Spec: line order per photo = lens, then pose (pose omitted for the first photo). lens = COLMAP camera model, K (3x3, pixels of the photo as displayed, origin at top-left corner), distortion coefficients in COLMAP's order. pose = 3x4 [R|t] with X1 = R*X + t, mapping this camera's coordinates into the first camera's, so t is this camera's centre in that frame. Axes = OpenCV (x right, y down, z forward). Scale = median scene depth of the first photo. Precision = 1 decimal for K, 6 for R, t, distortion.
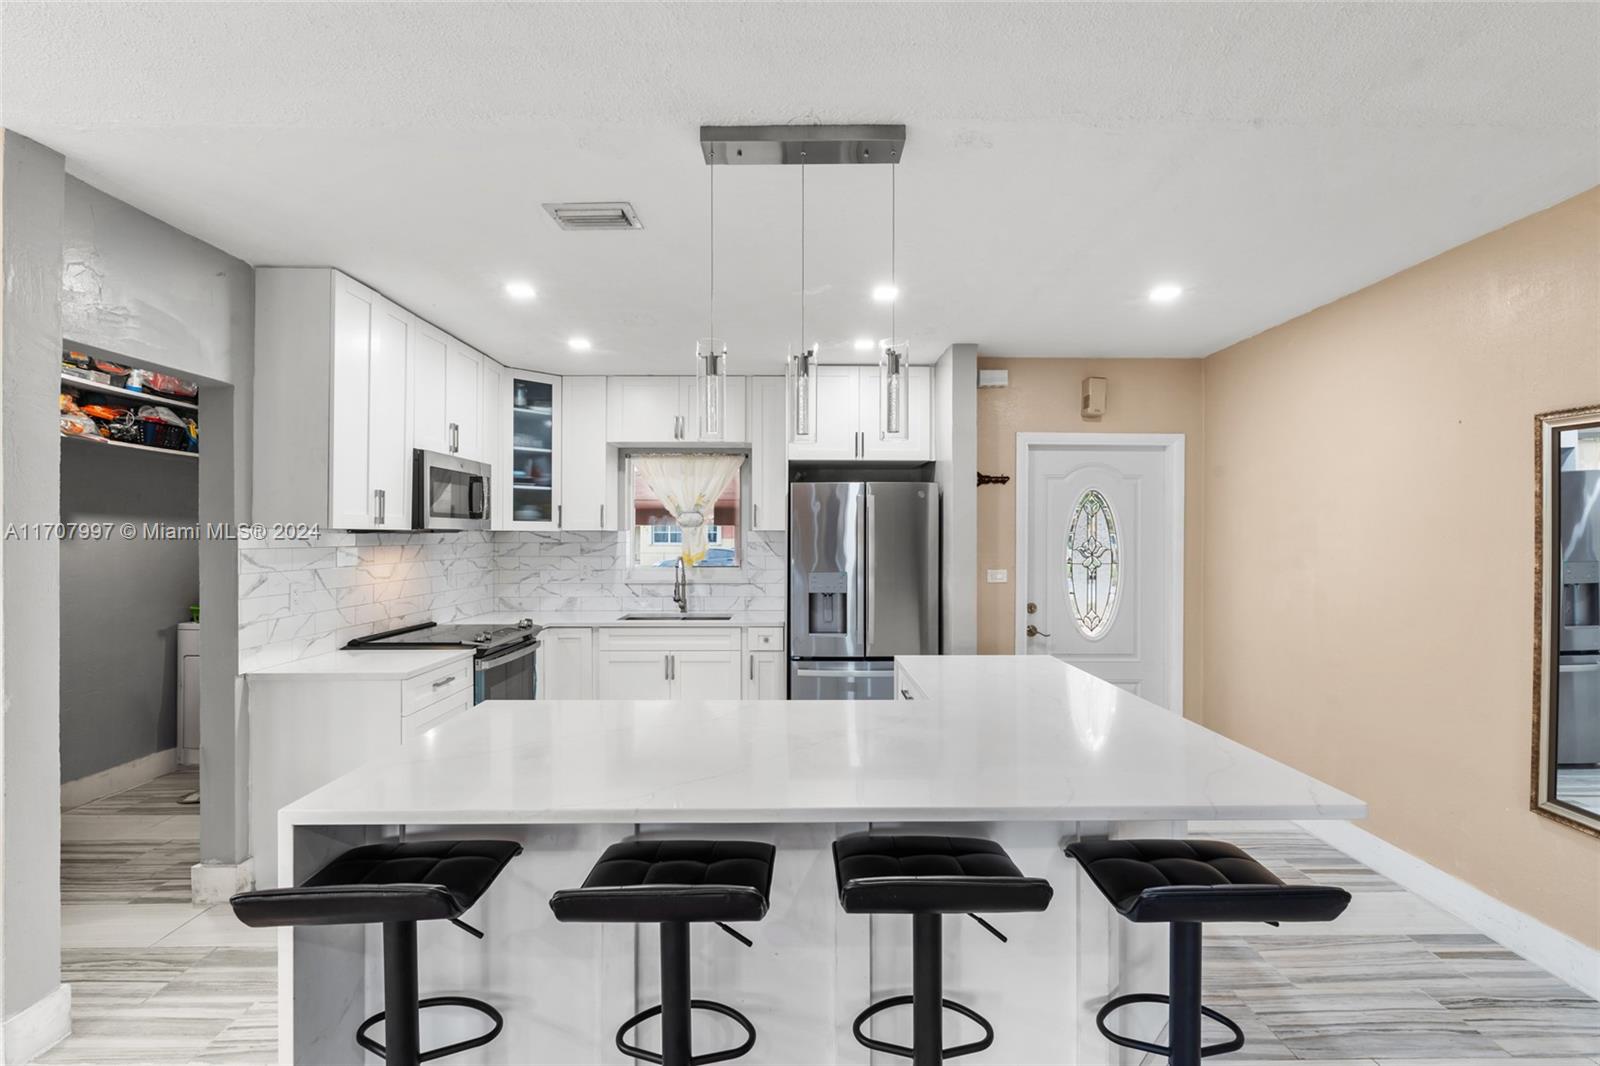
lens RADIAL K [[705.3, 0, 802.0], [0, 705.3, 530.3], [0, 0, 1]] dist [-0.003784, -0.000192]
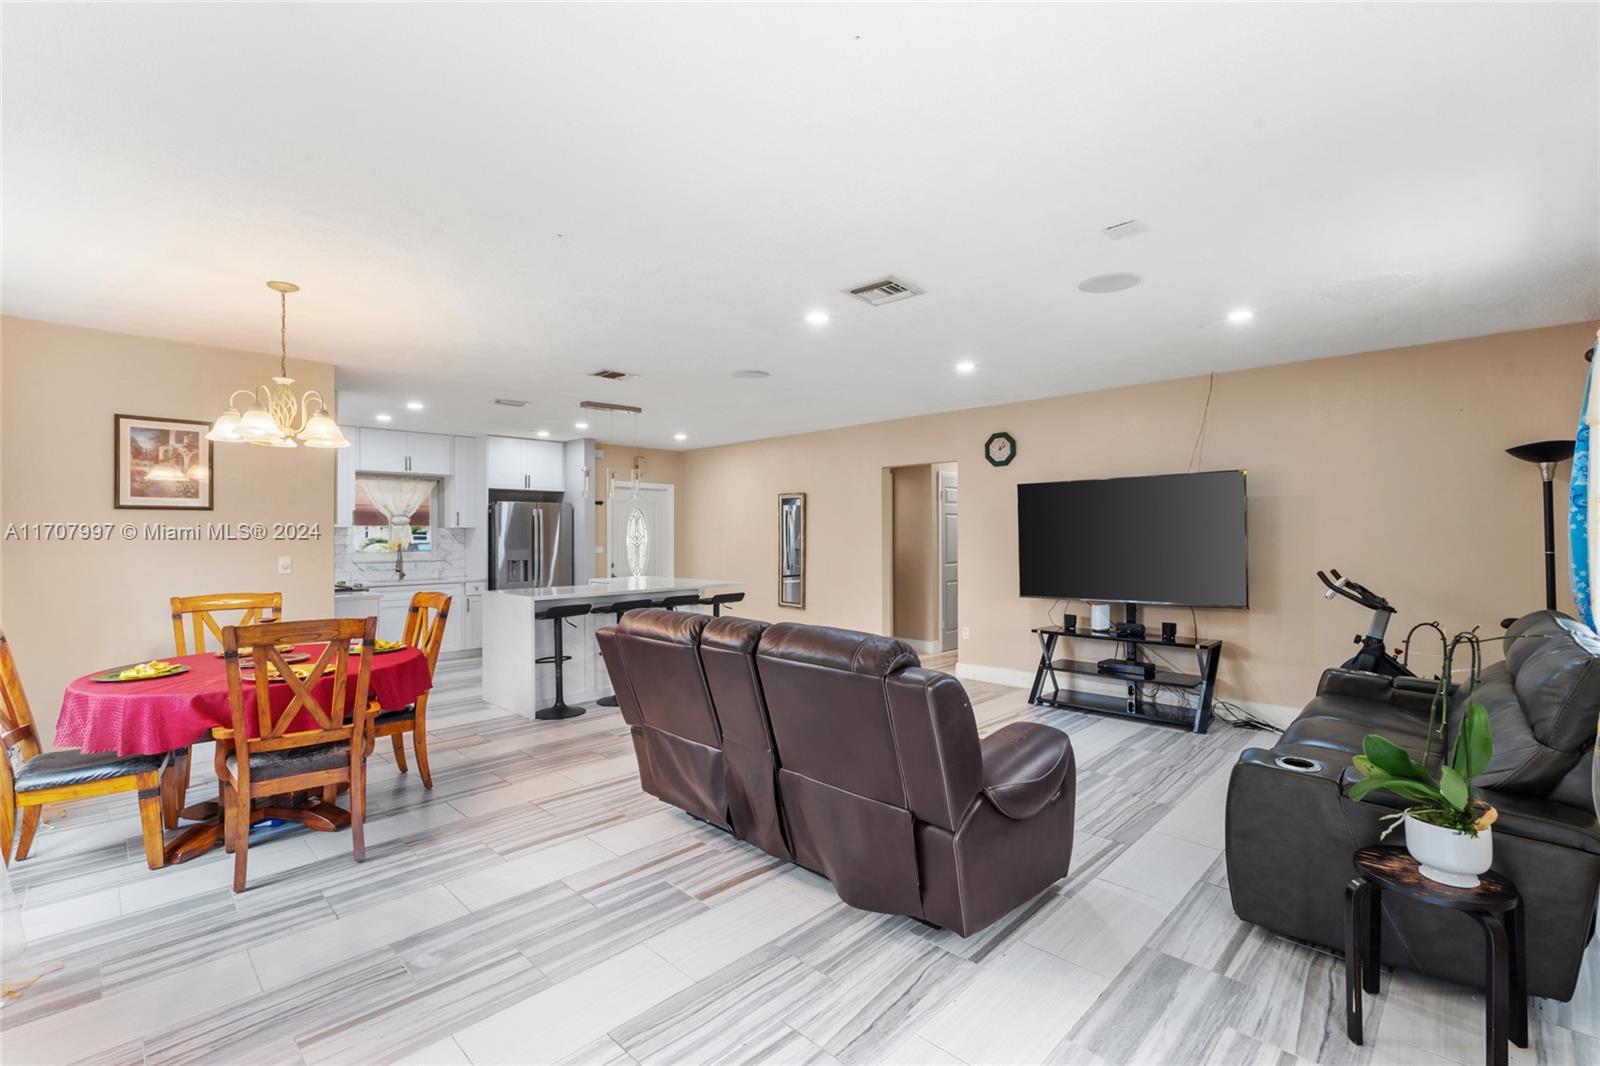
lens RADIAL K [[705.3, 0, 801.2], [0, 705.3, 534.4], [0, 0, 1]] dist [-0.003784, -0.000192]
pose [[0.705658, -0.003223, 0.708545, -0.728681], [0.002929, 0.999994, 0.001632, 0.017658], [-0.708547, 0.000924, 0.705663, -0.831086]]
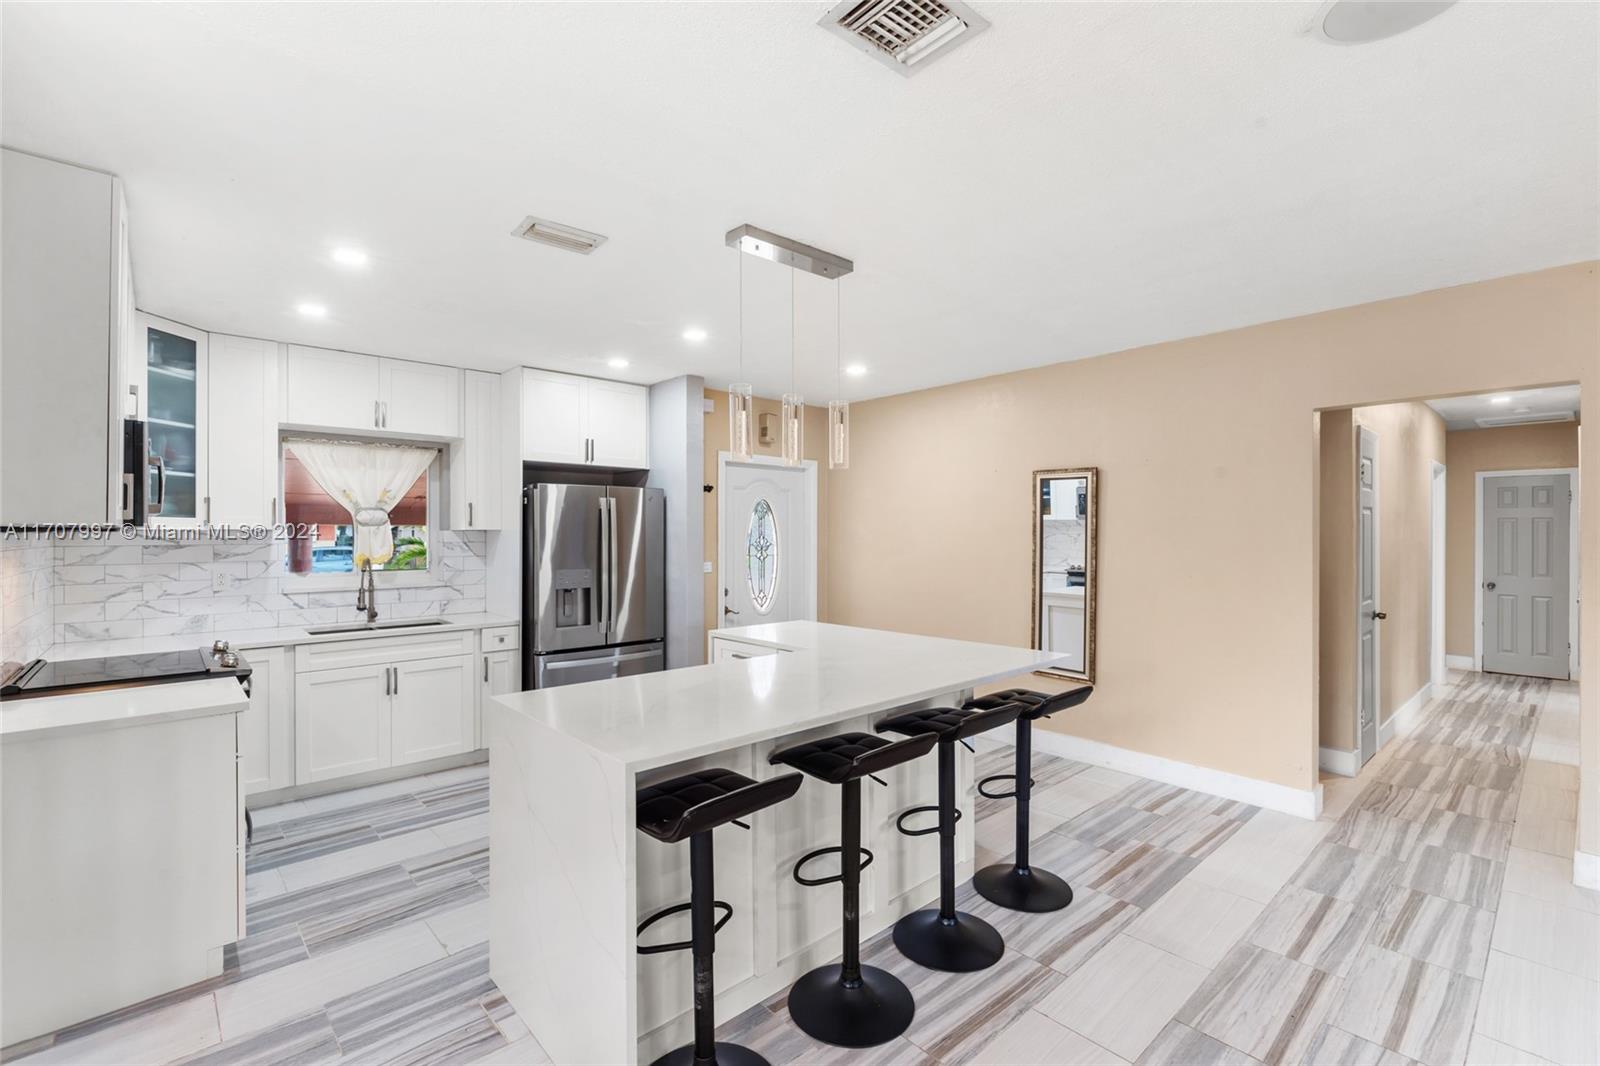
lens RADIAL K [[705.3, 0, 799.2], [0, 705.3, 531.3], [0, 0, 1]] dist [-0.003784, -0.000192]
pose [[0.747803, 0.000001, 0.663921, -0.394737], [-0.000327, 1.000000, 0.000367, 0.002038], [-0.663921, -0.000491, 0.747803, -0.022020]]
